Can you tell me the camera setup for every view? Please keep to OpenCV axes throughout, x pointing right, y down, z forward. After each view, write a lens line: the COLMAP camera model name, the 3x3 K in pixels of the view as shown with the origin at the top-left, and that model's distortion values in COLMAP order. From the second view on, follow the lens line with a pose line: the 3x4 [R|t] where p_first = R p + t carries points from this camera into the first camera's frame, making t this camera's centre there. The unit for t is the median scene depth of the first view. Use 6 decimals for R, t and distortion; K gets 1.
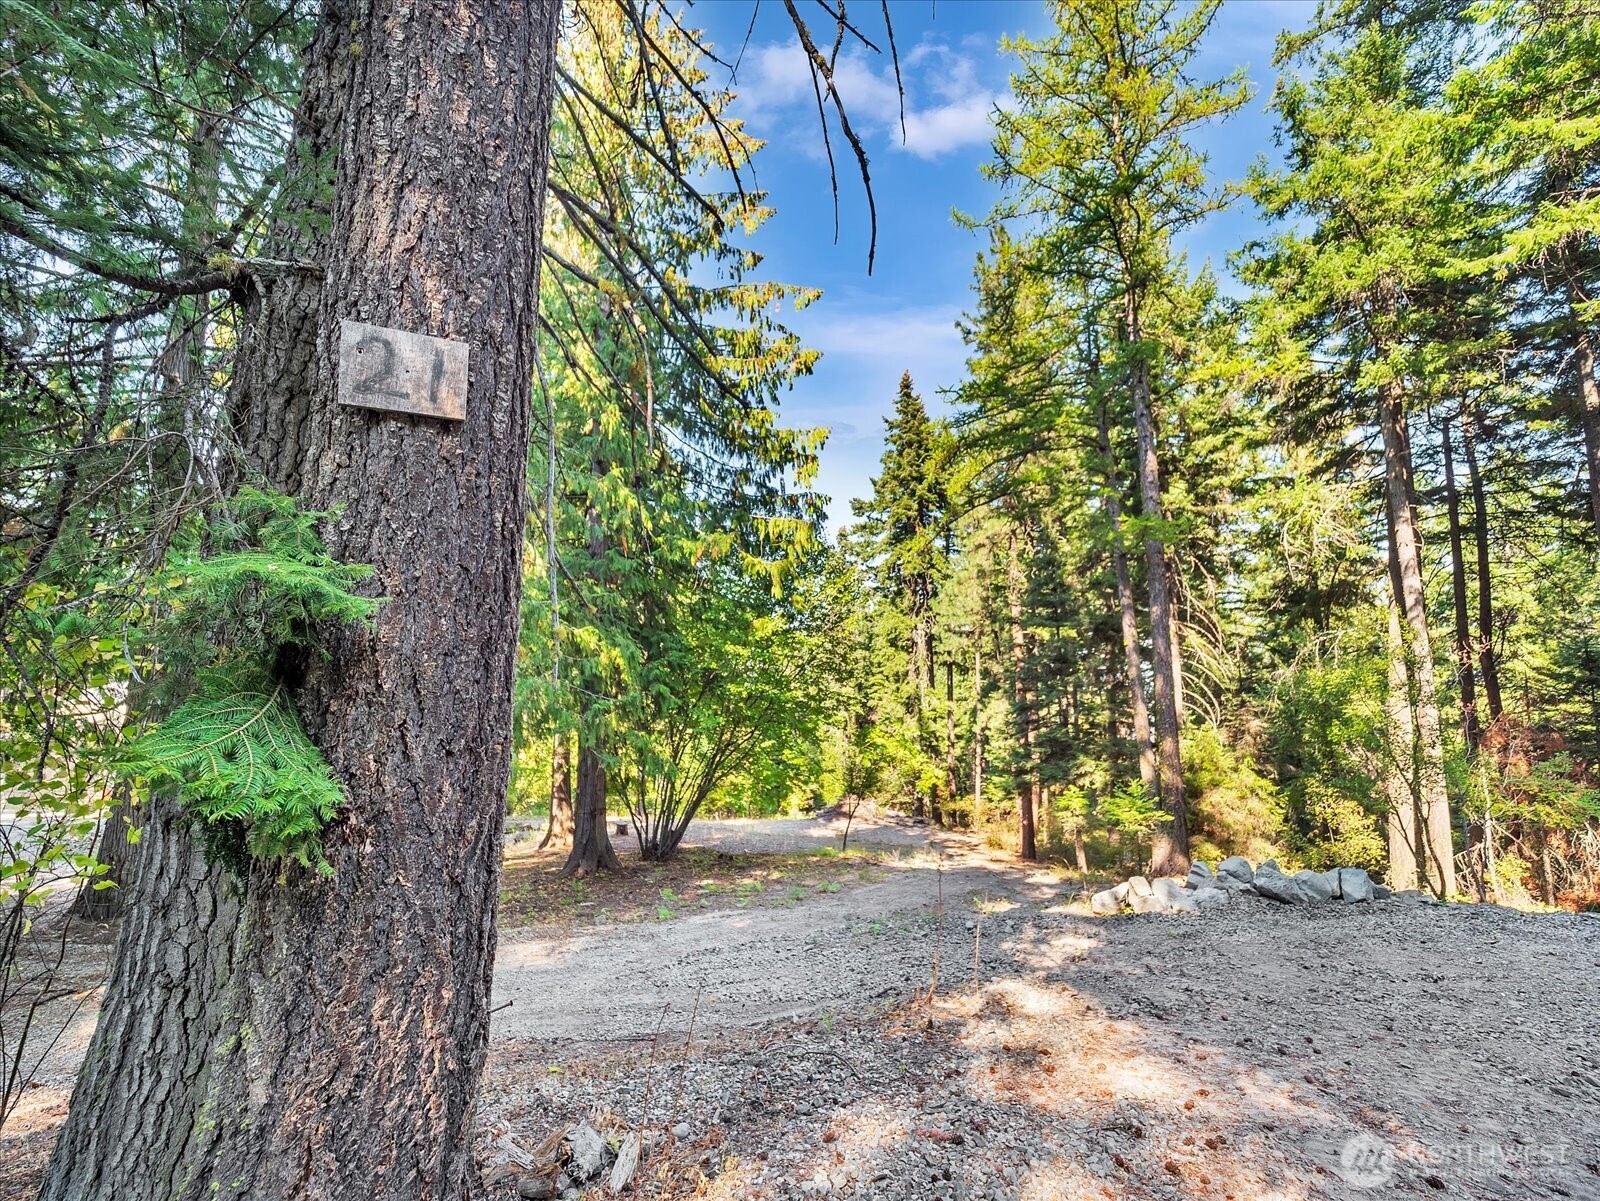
lens RADIAL K [[716.6, 0, 810.4], [0, 716.6, 575.5], [0, 0, 1]] dist [0.016021, -0.012421]
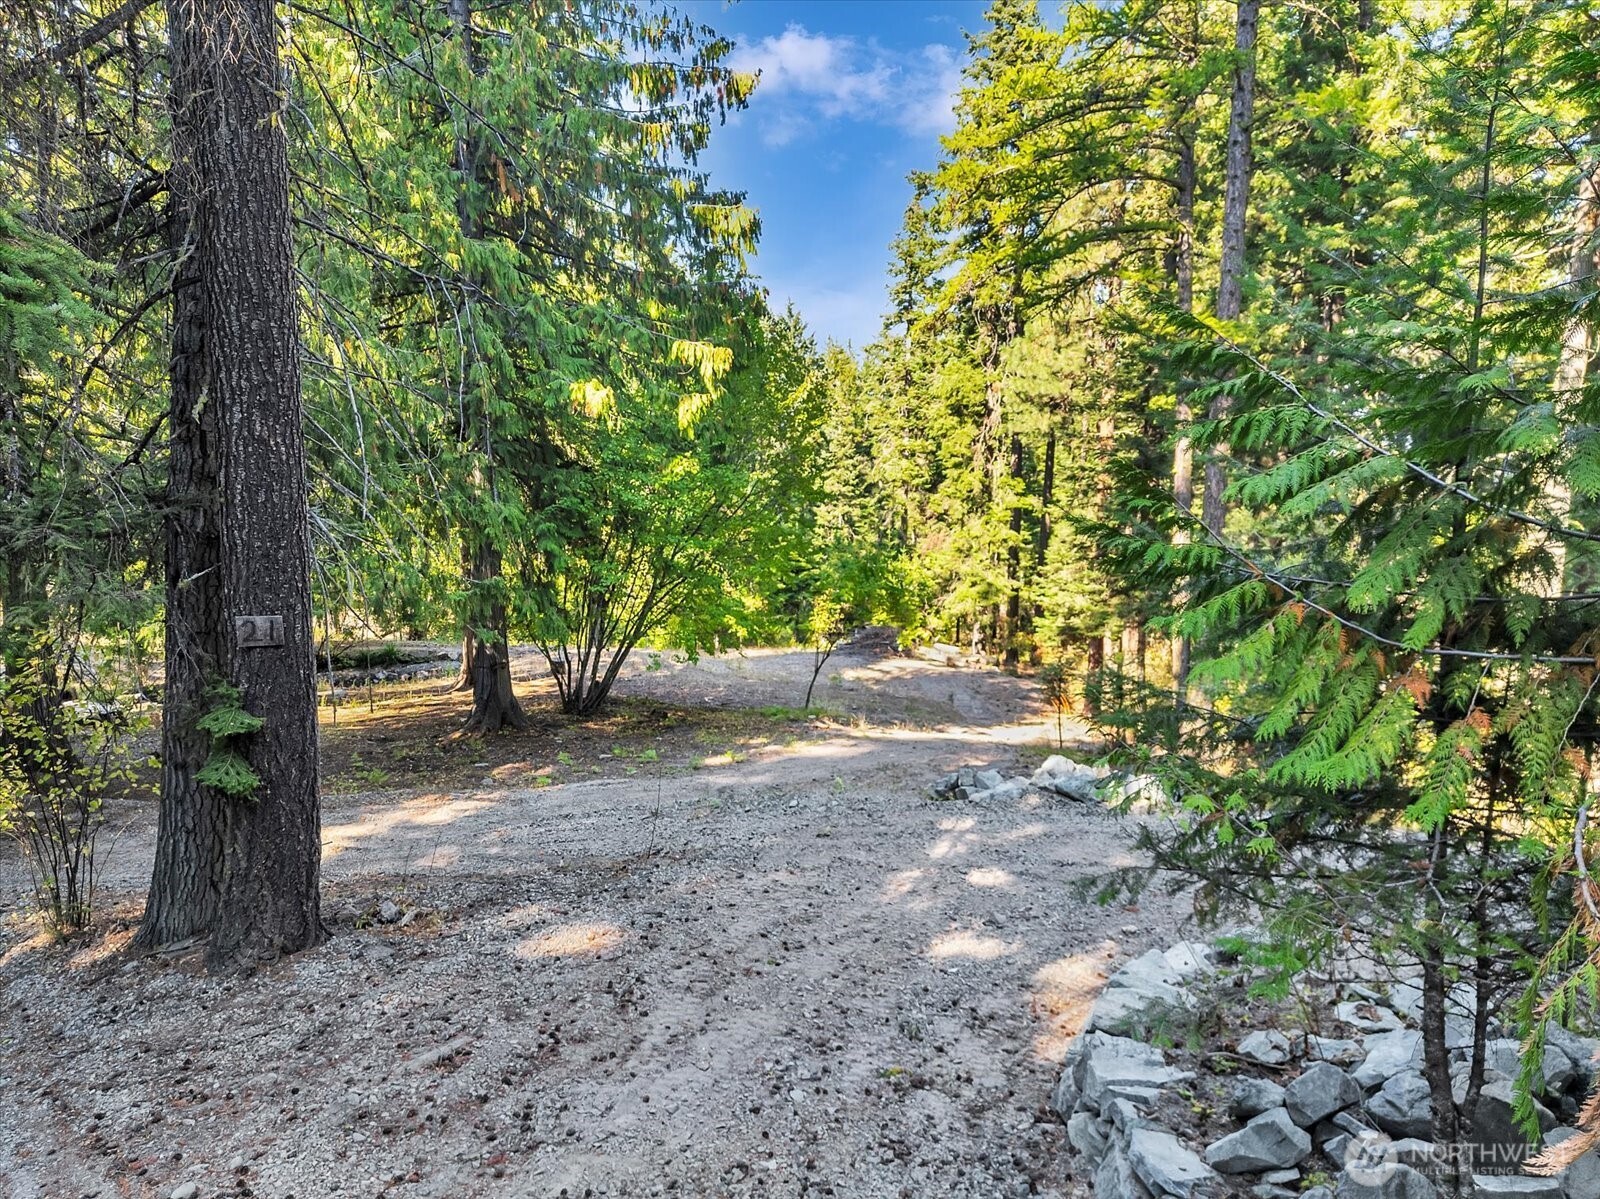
lens RADIAL K [[1154.8, 0, 800.0], [0, 1154.8, 591.9], [0, 0, 1]] dist [0.123008, -0.081223]
pose [[0.996296, 0.030384, -0.080441, 0.129944], [-0.005645, 0.956583, 0.291405, -0.123842], [0.085803, -0.289871, 0.953212, -0.215985]]
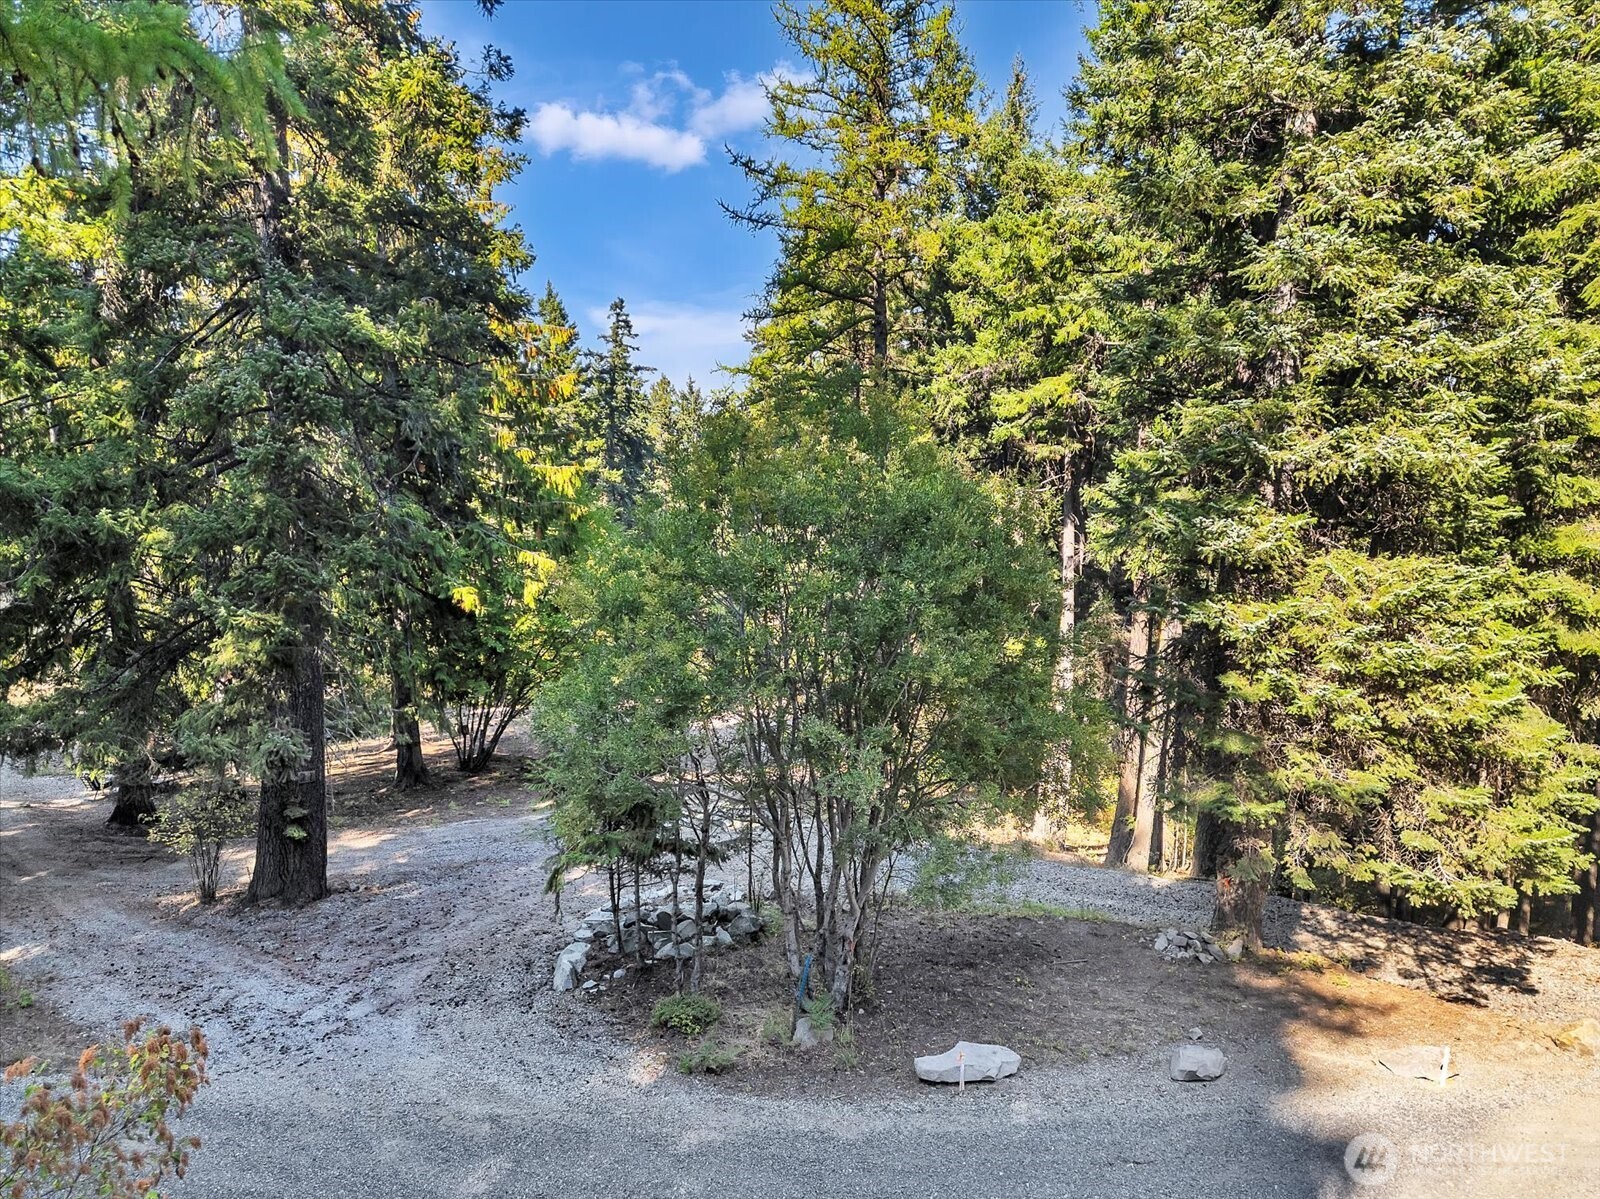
lens RADIAL K [[1159.9, 0, 800.0], [0, 1159.9, 599.5], [0, 0, 1]] dist [0.093556, -0.004031]
pose [[0.999067, 0.031816, -0.029209, 0.330103], [-0.022030, 0.957081, 0.288983, -0.390618], [0.037149, -0.288070, 0.956889, -0.680985]]
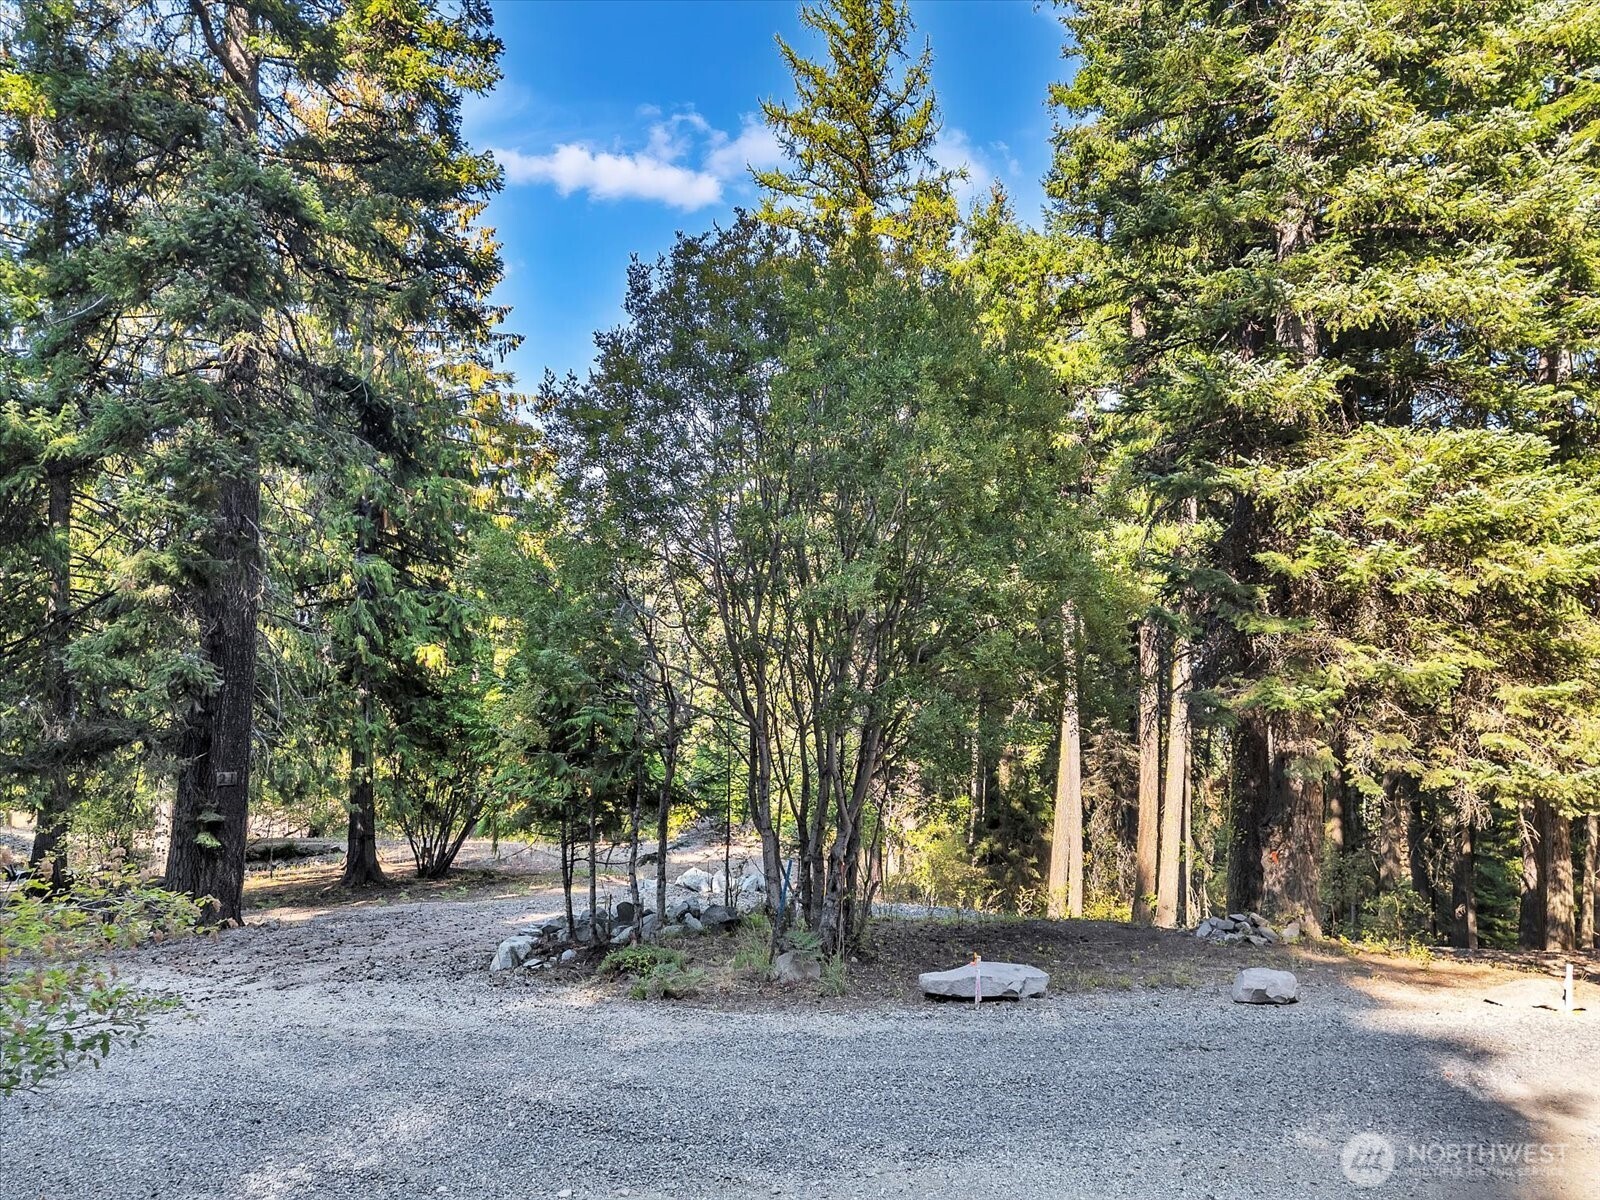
lens RADIAL K [[1154.8, 0, 800.0], [0, 1154.8, 592.4], [0, 0, 1]] dist [0.123008, -0.081223]
pose [[0.999307, 0.024964, -0.027612, 0.337366], [-0.021763, 0.993615, 0.110702, -0.226856], [0.030199, -0.110024, 0.993470, -0.644569]]
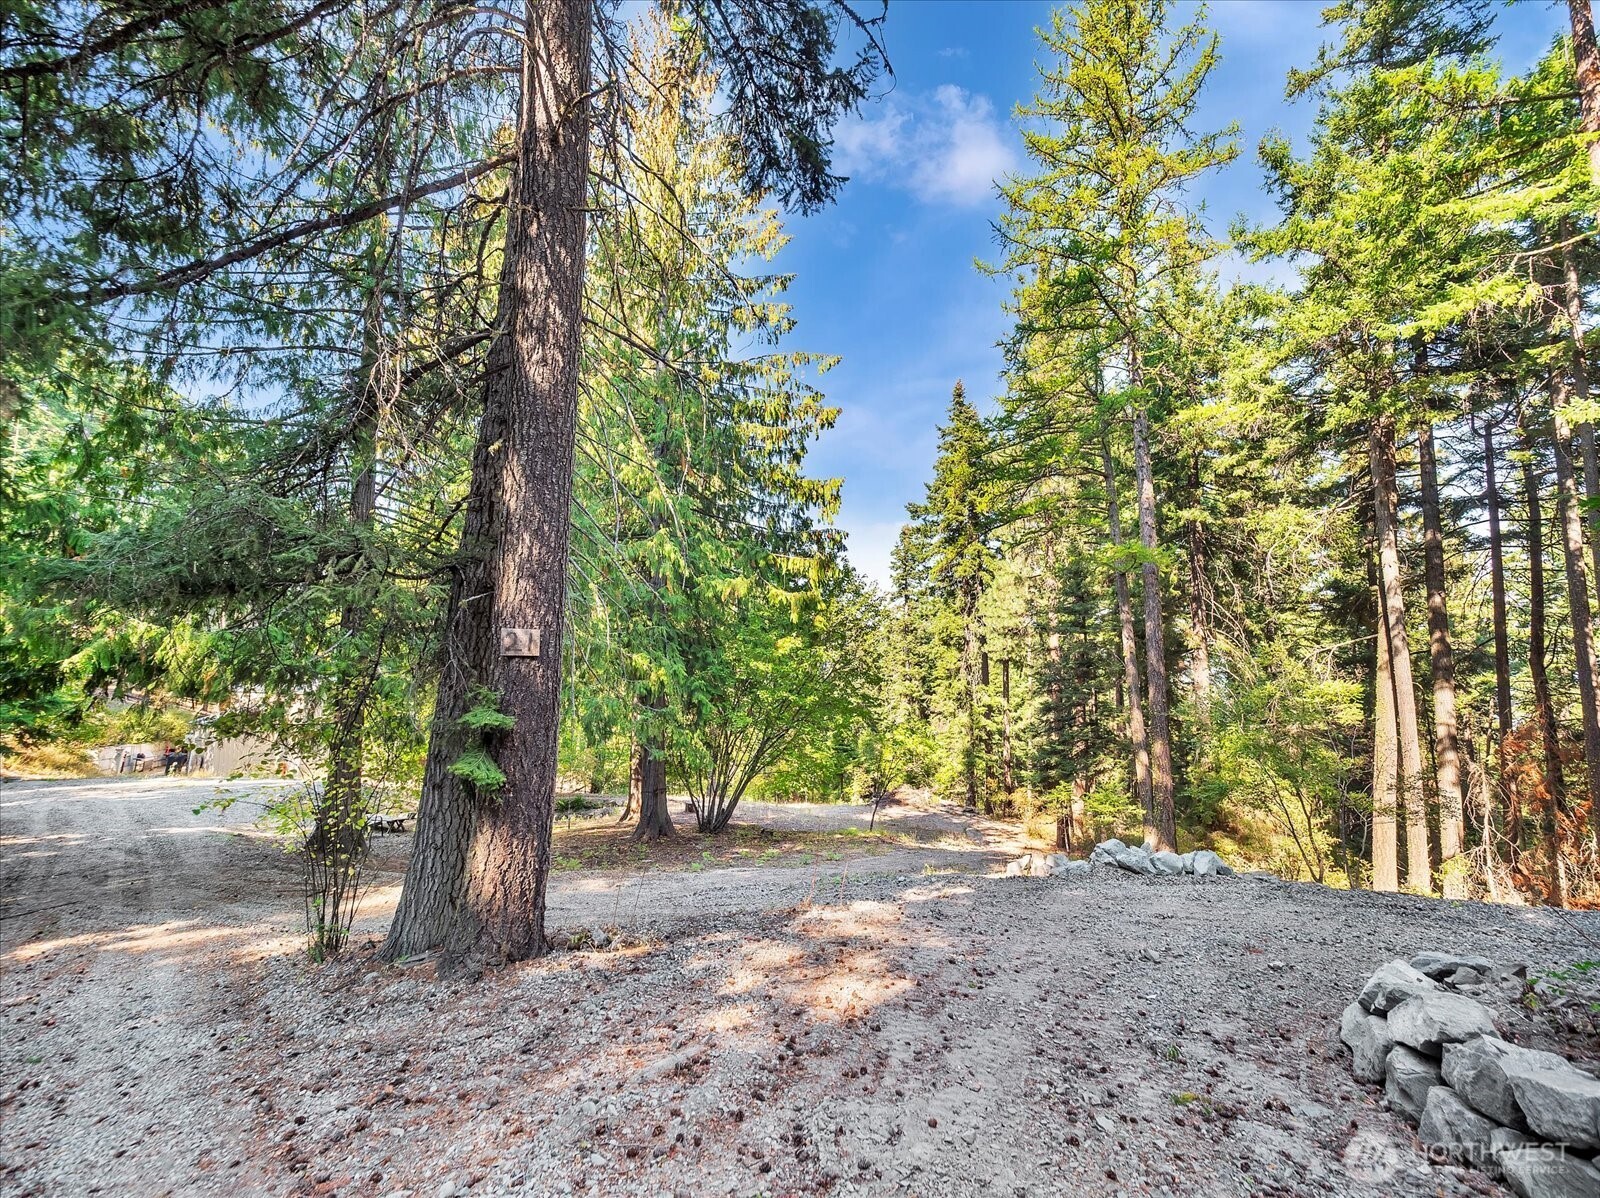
lens RADIAL K [[710.2, 0, 799.6], [0, 710.2, 566.5], [0, 0, 1]] dist [0.015506, -0.011812]
pose [[0.992033, -0.009281, -0.125639, 0.072505], [0.009653, 0.999951, 0.002355, -0.042858], [0.125611, -0.003549, 0.992073, -0.134845]]
